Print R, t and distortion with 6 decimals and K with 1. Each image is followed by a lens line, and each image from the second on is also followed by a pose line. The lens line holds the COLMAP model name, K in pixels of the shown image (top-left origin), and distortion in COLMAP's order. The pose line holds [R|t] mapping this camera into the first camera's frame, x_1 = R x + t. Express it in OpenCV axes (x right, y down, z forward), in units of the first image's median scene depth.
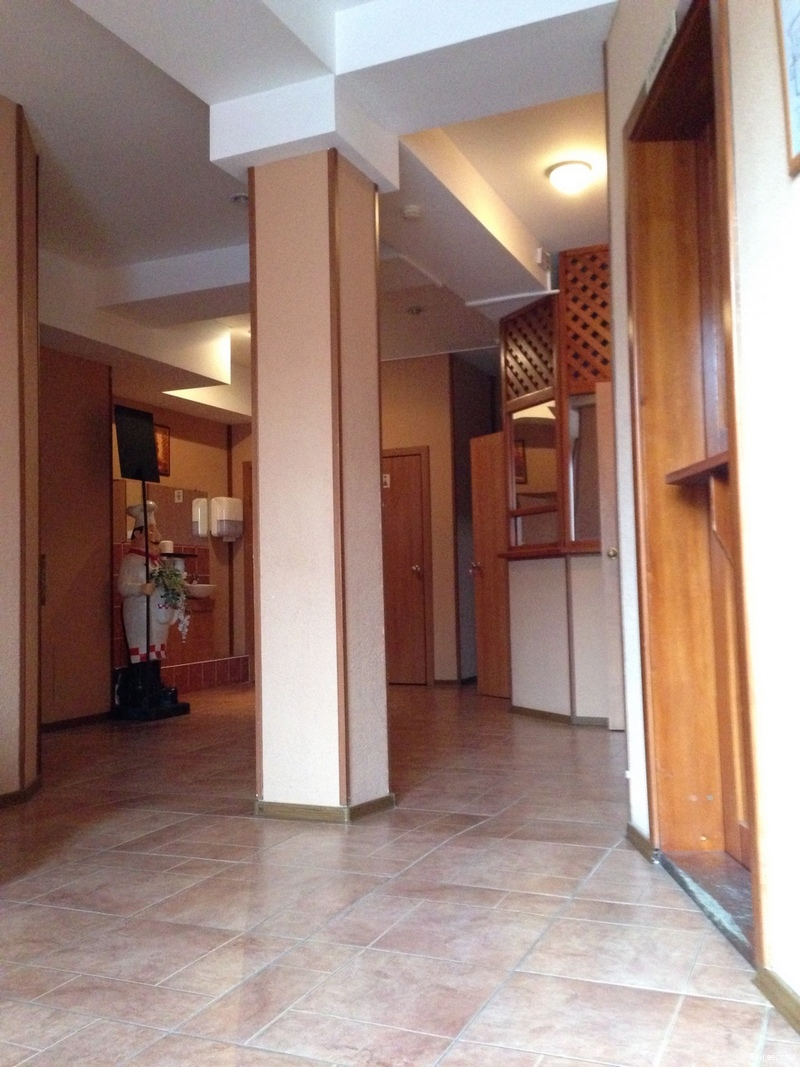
lens RADIAL K [[985.0, 0, 400.1], [0, 985.0, 533.7], [0, 0, 1]] dist [0.068371, 0.000000]
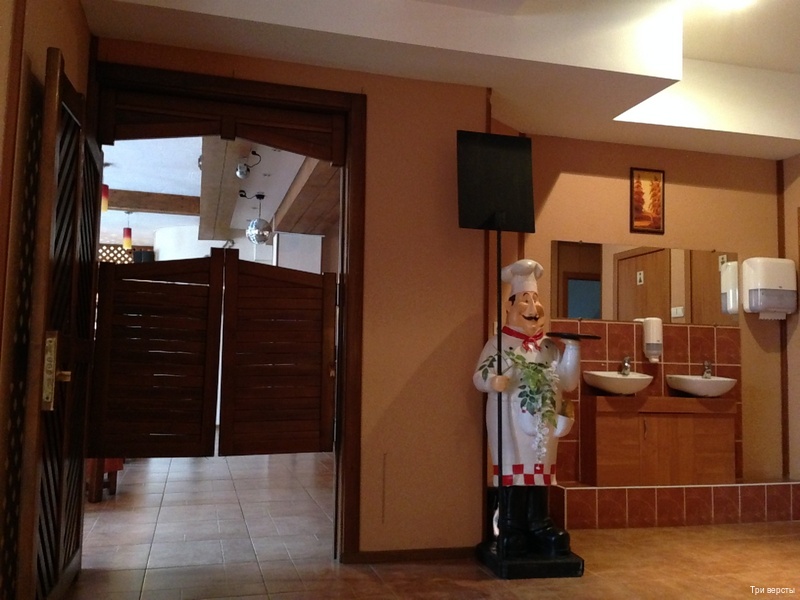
lens RADIAL K [[738.5, 0, 399.8], [0, 738.5, 295.5], [0, 0, 1]] dist [0.068371, 0.000000]
pose [[0.635237, -0.029147, -0.771767, 0.078523], [0.004631, 0.999413, -0.033933, 0.008048], [0.772304, 0.017981, 0.634999, 0.447352]]
